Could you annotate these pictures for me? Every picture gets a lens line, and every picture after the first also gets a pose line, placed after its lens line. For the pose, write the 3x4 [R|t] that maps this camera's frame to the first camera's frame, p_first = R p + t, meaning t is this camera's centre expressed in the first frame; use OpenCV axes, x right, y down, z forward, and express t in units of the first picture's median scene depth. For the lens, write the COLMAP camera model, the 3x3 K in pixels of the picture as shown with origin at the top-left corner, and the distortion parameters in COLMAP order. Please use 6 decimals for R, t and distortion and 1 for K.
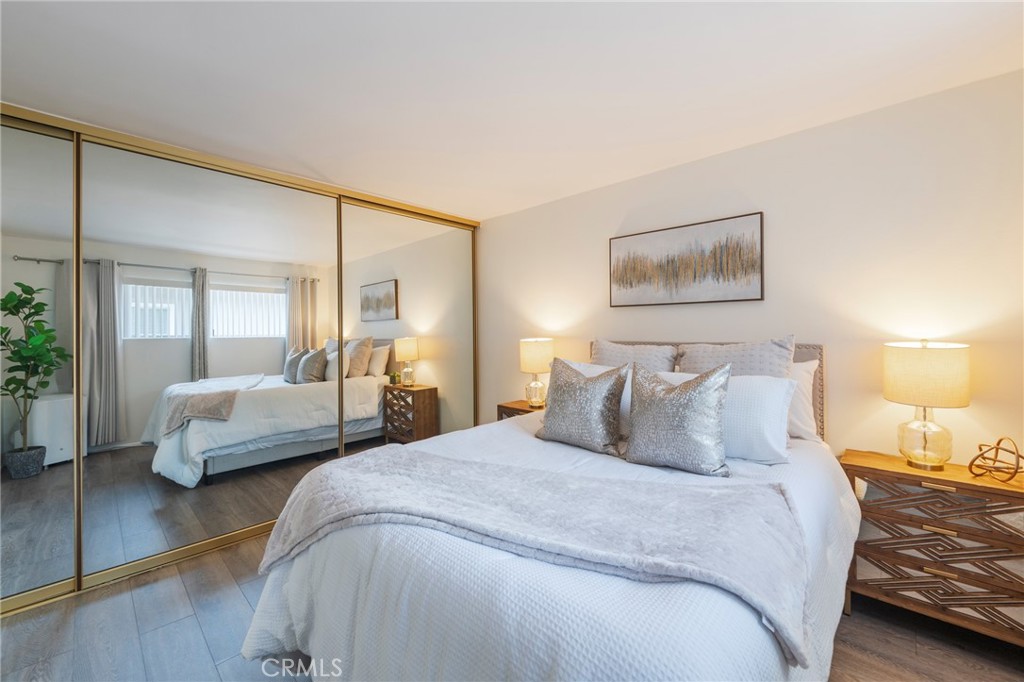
lens RADIAL K [[416.7, 0, 515.9], [0, 416.7, 343.5], [0, 0, 1]] dist [-0.003139, -0.000414]
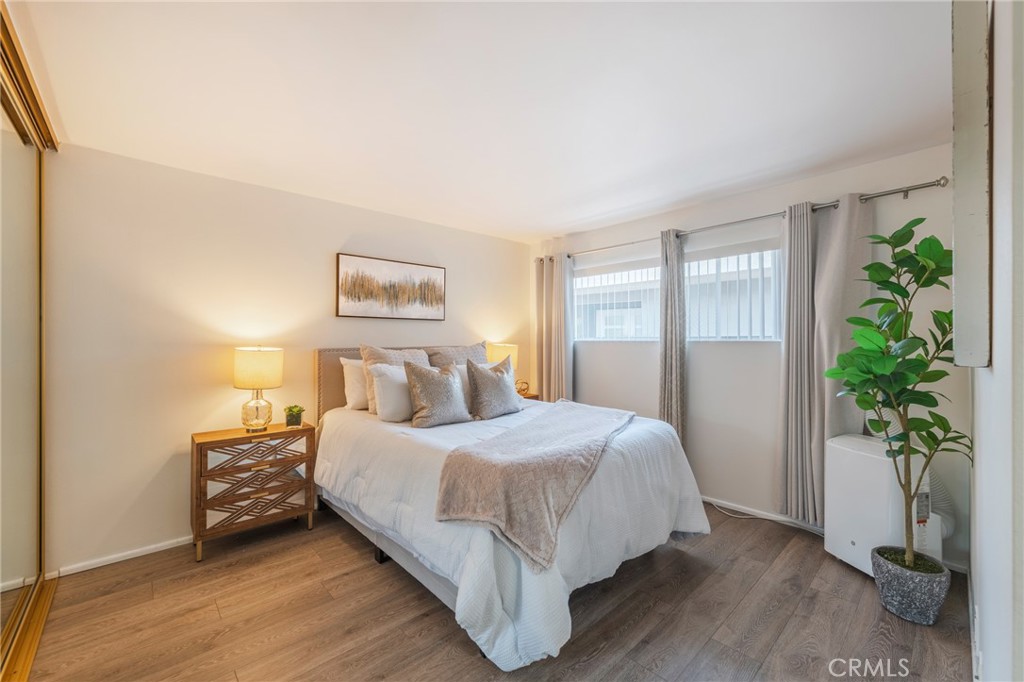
lens RADIAL K [[416.7, 0, 511.0], [0, 416.7, 337.6], [0, 0, 1]] dist [-0.003139, -0.000414]
pose [[0.105096, 0.006559, 0.994440, -0.889947], [0.020481, 0.999752, -0.008759, -0.015565], [-0.994251, 0.021287, 0.104935, 0.492619]]
